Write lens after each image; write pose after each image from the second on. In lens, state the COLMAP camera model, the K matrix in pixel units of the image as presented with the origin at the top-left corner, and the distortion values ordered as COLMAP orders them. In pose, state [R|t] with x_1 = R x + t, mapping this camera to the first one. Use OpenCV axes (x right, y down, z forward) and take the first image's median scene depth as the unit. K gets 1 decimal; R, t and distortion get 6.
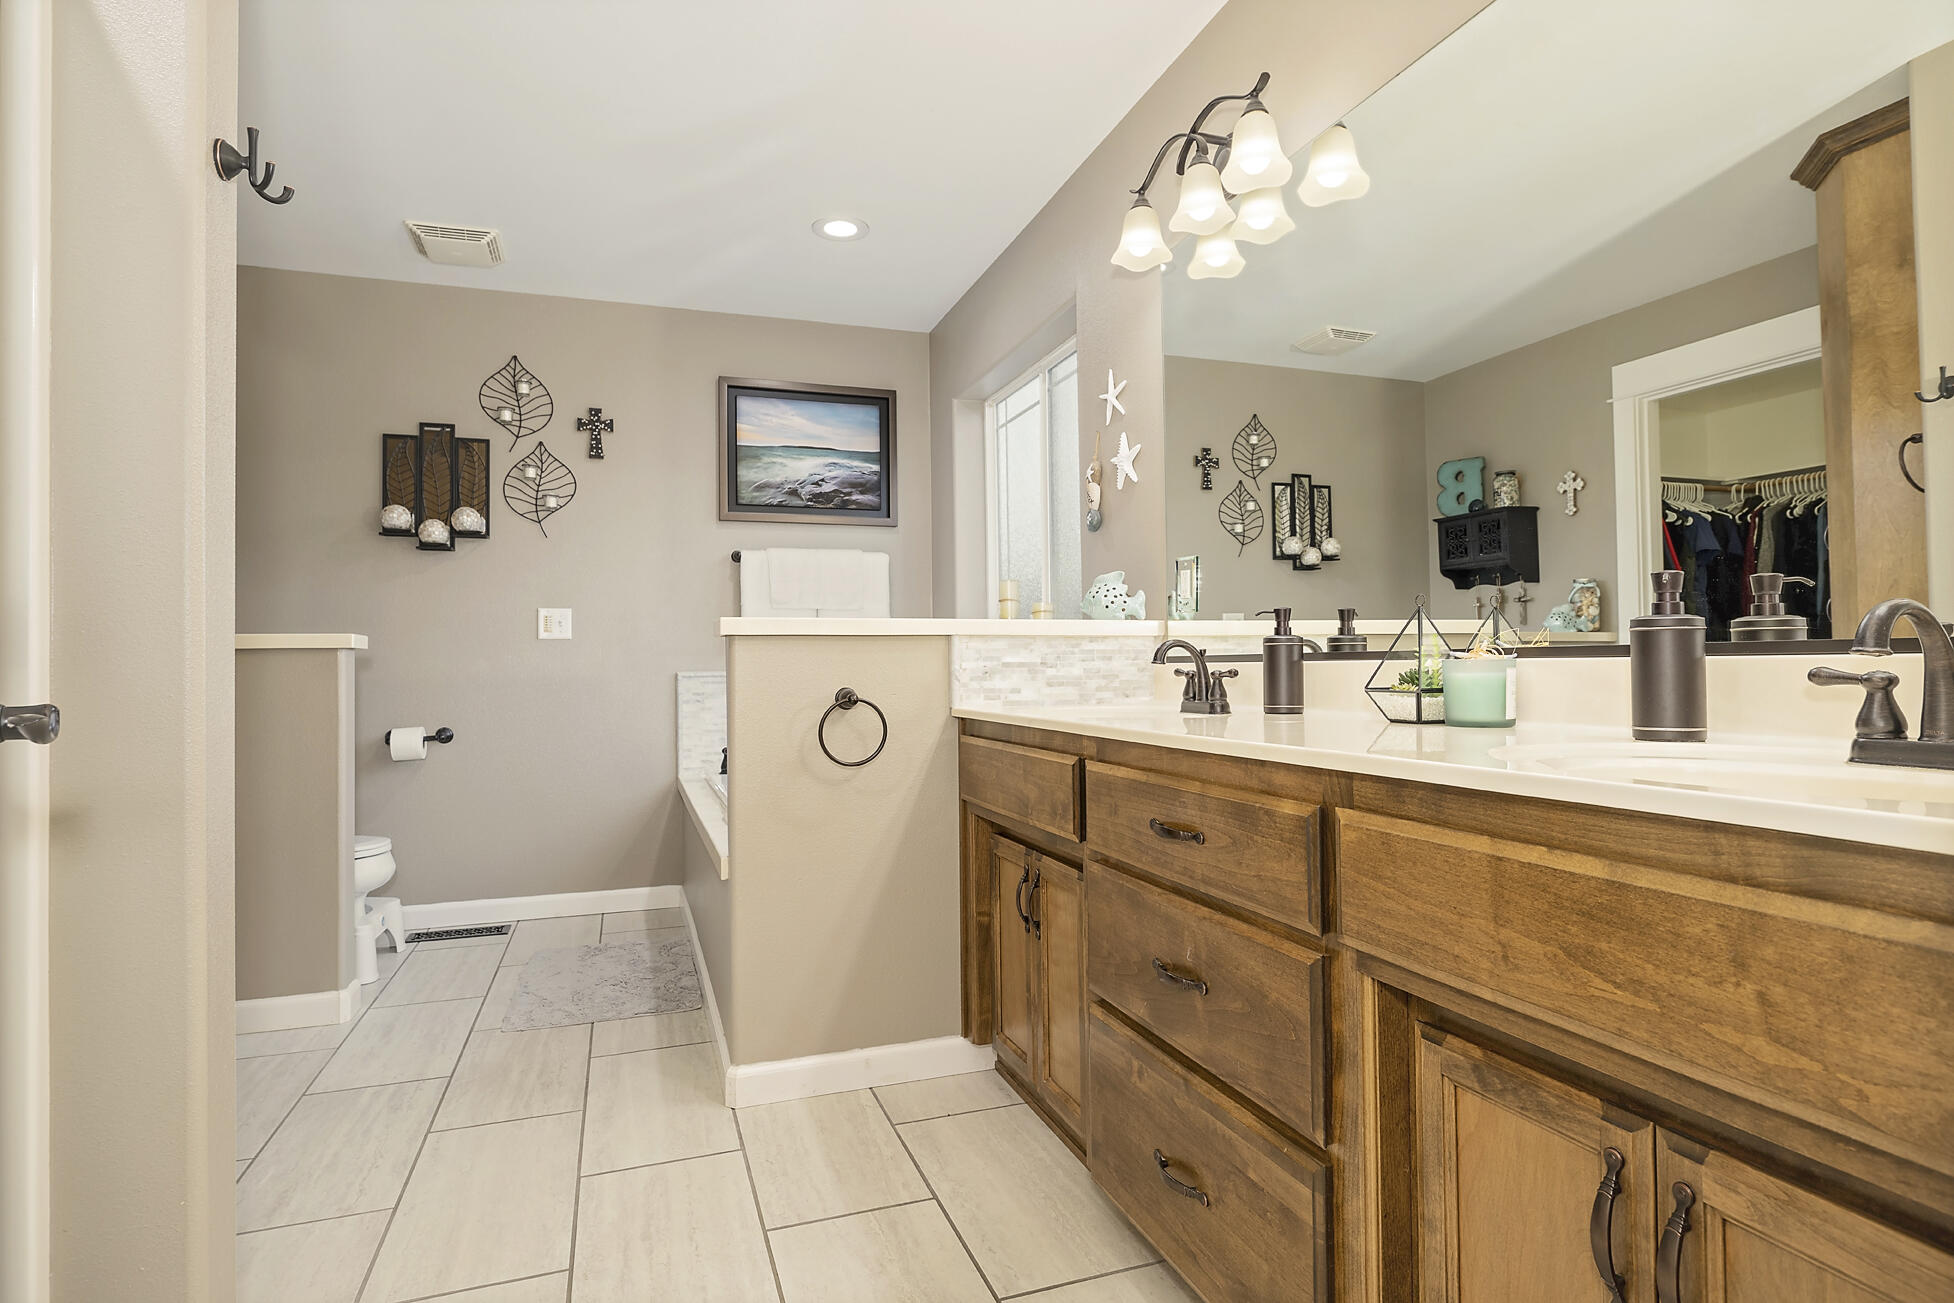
lens RADIAL K [[1010.2, 0, 992.1], [0, 1010.2, 655.0], [0, 0, 1]] dist [-0.002713, 0.000157]
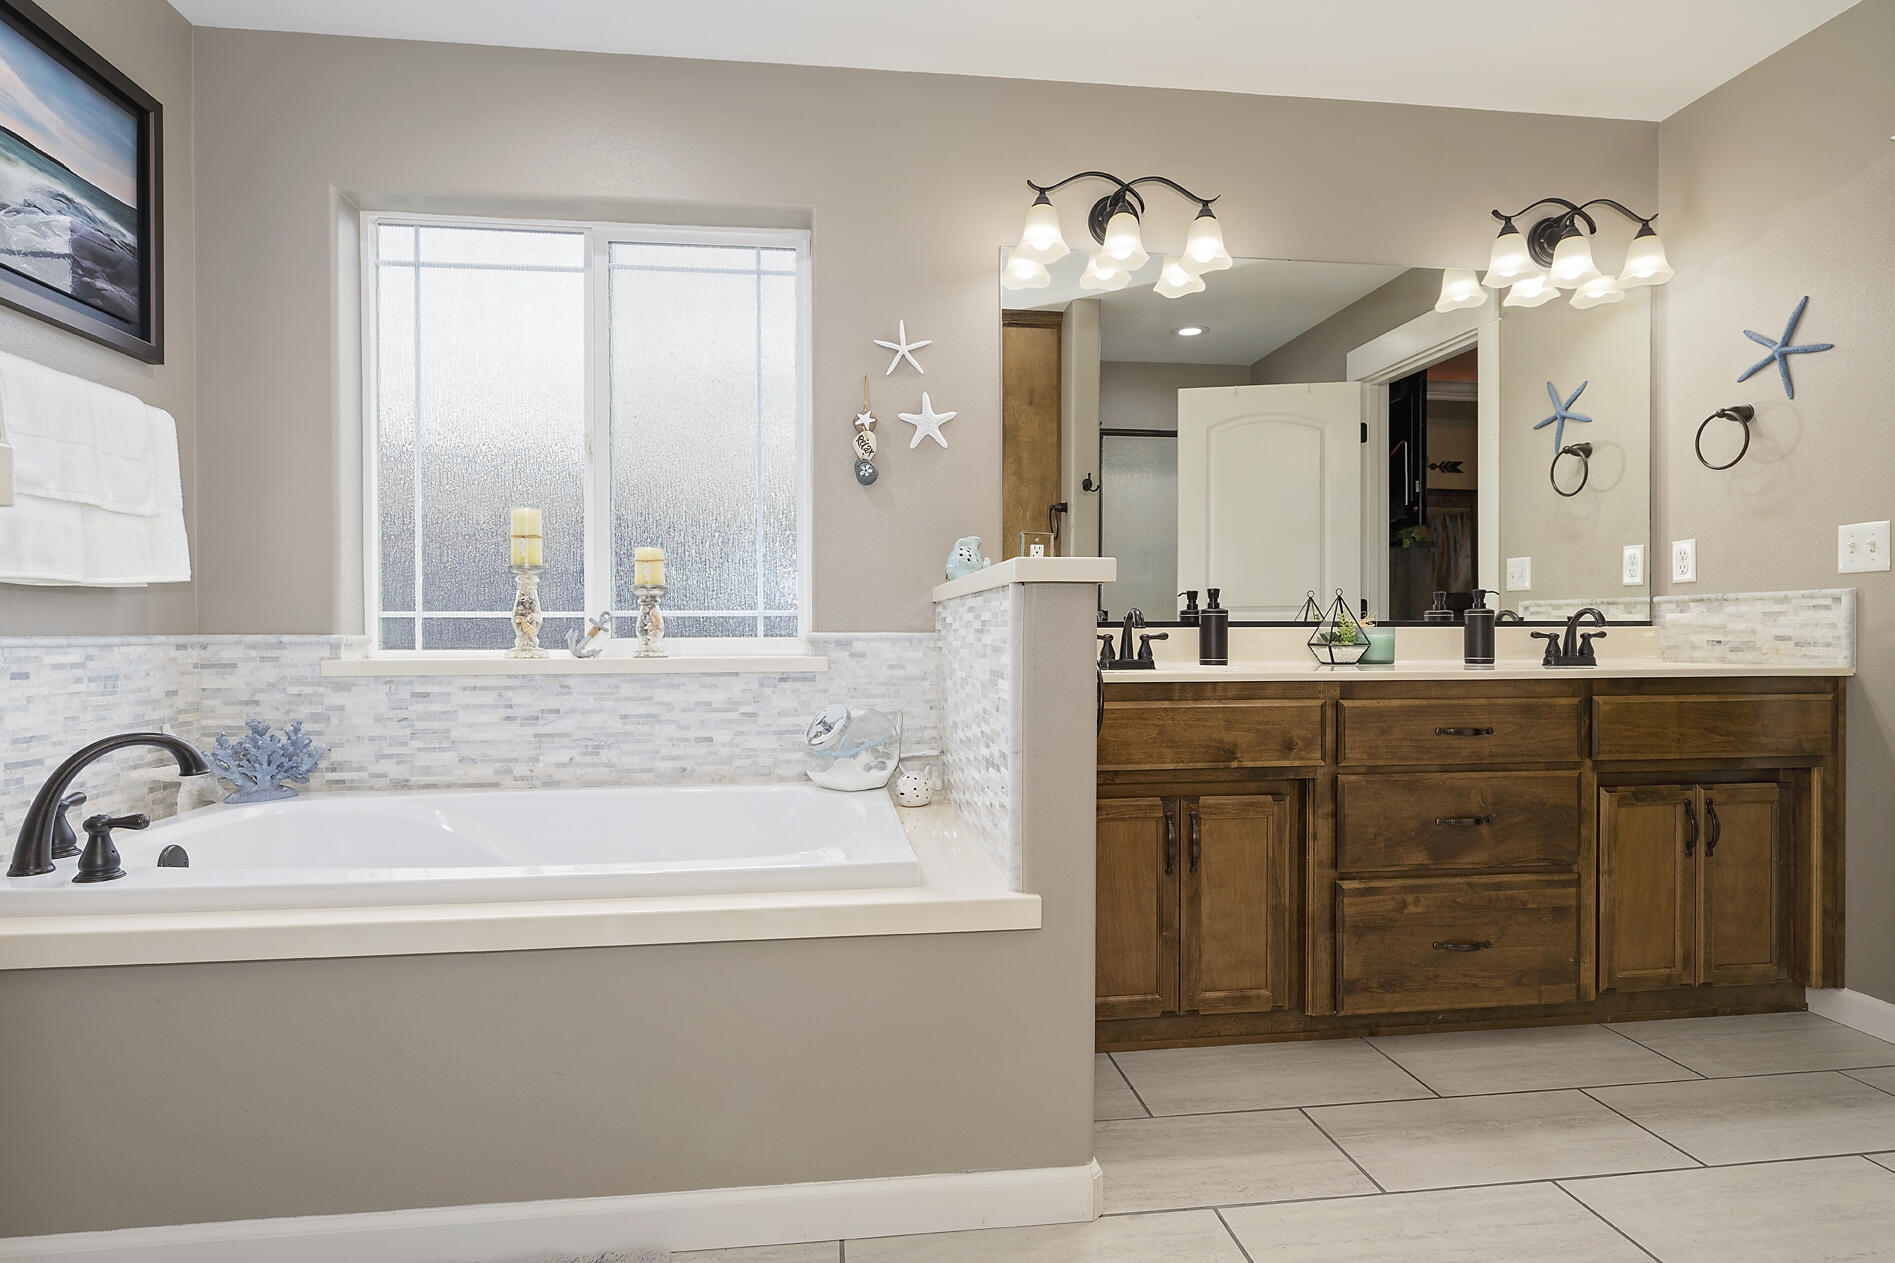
lens RADIAL K [[979.7, 0, 957.5], [0, 979.7, 630.9], [0, 0, 1]] dist [-0.002713, 0.000157]
pose [[0.210285, 0.007455, 0.977612, -1.467408], [-0.011137, 0.999924, -0.005230, 0.029675], [-0.977577, -0.009787, 0.210352, 1.412680]]
